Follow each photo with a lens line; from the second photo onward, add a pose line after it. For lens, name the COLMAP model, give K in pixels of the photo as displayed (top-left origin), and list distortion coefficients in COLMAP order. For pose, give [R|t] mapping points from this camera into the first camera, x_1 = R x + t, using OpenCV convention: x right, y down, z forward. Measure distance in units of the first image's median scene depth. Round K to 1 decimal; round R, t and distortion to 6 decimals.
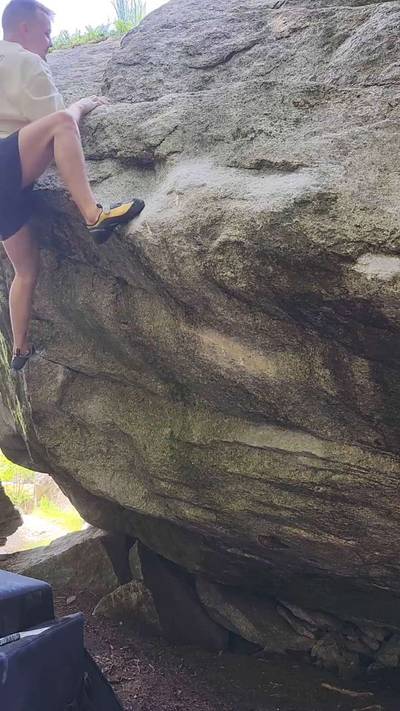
lens RADIAL K [[608.8, 0, 210.5], [0, 608.8, 344.1], [0, 0, 1]] dist [0.064991, -0.073776]
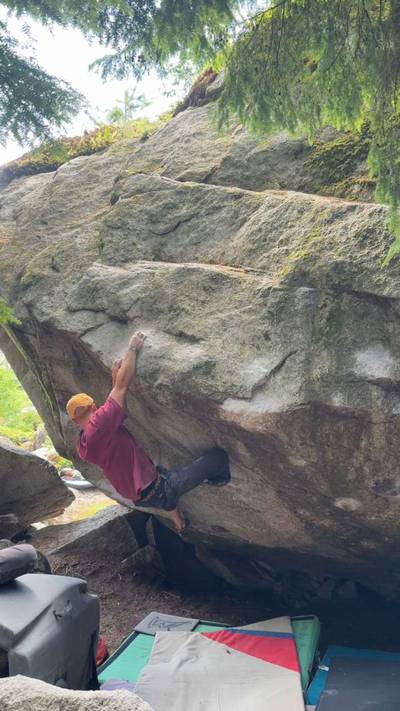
lens RADIAL K [[577.1, 0, 198.9], [0, 577.1, 353.1], [0, 0, 1]] dist [0.063219, -0.051119]
pose [[0.995274, -0.047442, -0.084730, 0.233787], [0.054928, 0.994576, 0.088327, -0.328497], [0.080080, -0.092563, 0.992481, -0.570425]]
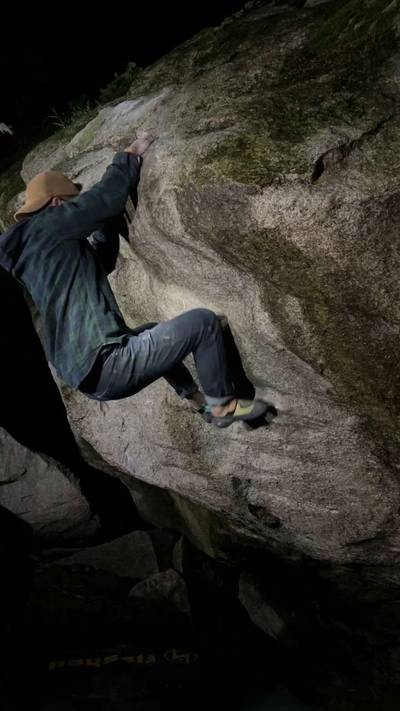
lens RADIAL K [[608.8, 0, 202.0], [0, 608.8, 354.6], [0, 0, 1]] dist [0.064991, -0.073776]
pose [[0.972248, 0.008148, -0.233810, 0.279174], [-0.025081, 0.997264, -0.069539, 0.160313], [0.232604, 0.073474, 0.969792, -0.023836]]
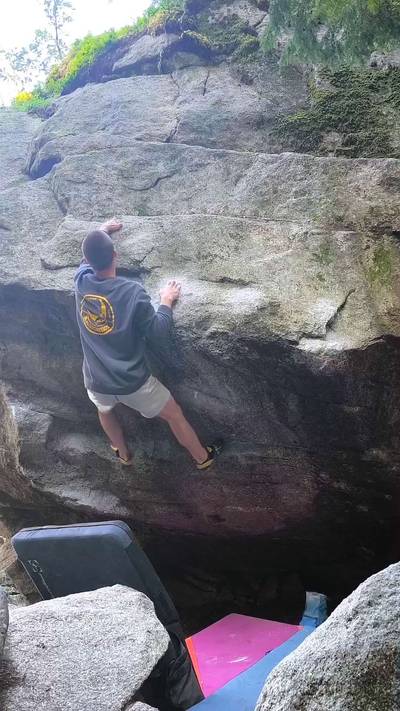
lens RADIAL K [[608.8, 0, 199.0], [0, 608.8, 346.1], [0, 0, 1]] dist [0.064991, -0.073776]
pose [[0.940888, -0.084720, 0.327953, -0.443883], [0.083826, 0.996337, 0.016890, -0.130119], [-0.328182, 0.011600, 0.944543, -0.419242]]
